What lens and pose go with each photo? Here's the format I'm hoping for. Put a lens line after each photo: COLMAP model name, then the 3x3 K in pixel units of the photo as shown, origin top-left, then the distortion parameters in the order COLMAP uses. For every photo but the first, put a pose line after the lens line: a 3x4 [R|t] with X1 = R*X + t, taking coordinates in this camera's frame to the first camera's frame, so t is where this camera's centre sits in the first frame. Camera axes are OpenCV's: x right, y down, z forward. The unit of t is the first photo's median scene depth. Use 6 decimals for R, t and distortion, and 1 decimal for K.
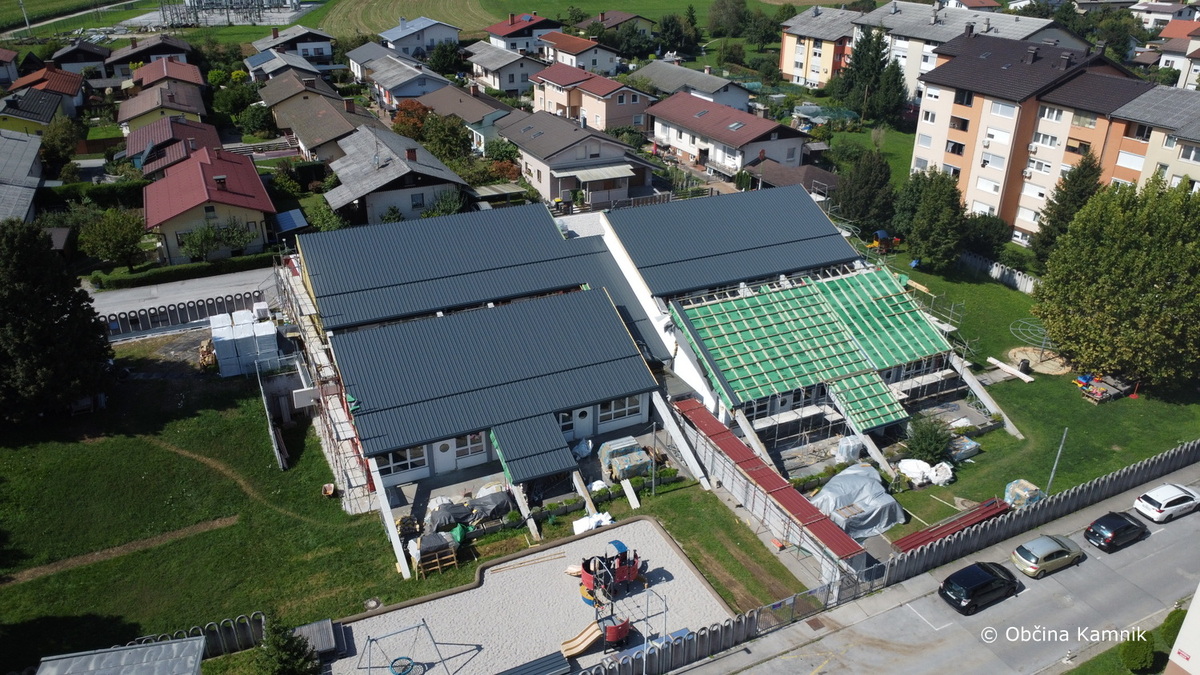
lens RADIAL K [[869.1, 0, 600.0], [0, 869.1, 337.5], [0, 0, 1]] dist [-0.026825, -0.002561]
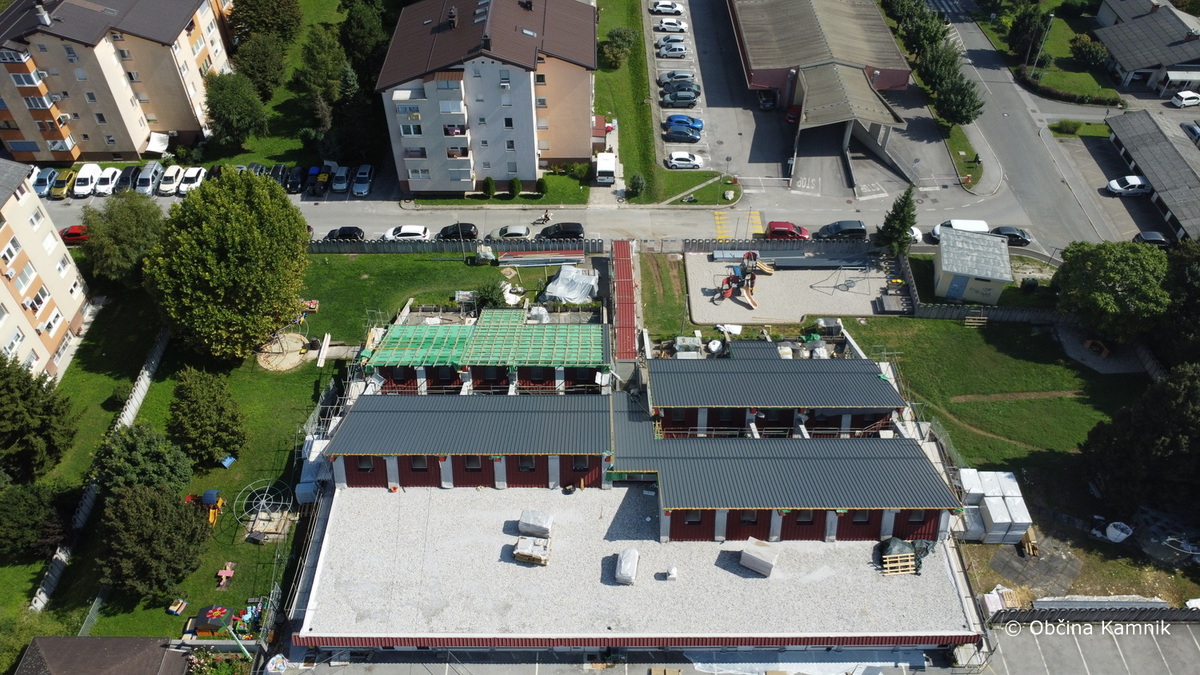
lens RADIAL K [[869.1, 0, 600.0], [0, 869.1, 337.5], [0, 0, 1]] dist [-0.008270, -0.035242]
pose [[-0.903395, -0.321074, 0.284235, -0.153075], [0.169217, 0.342123, 0.924293, -0.784892], [-0.394010, 0.883099, -0.254741, 0.900924]]
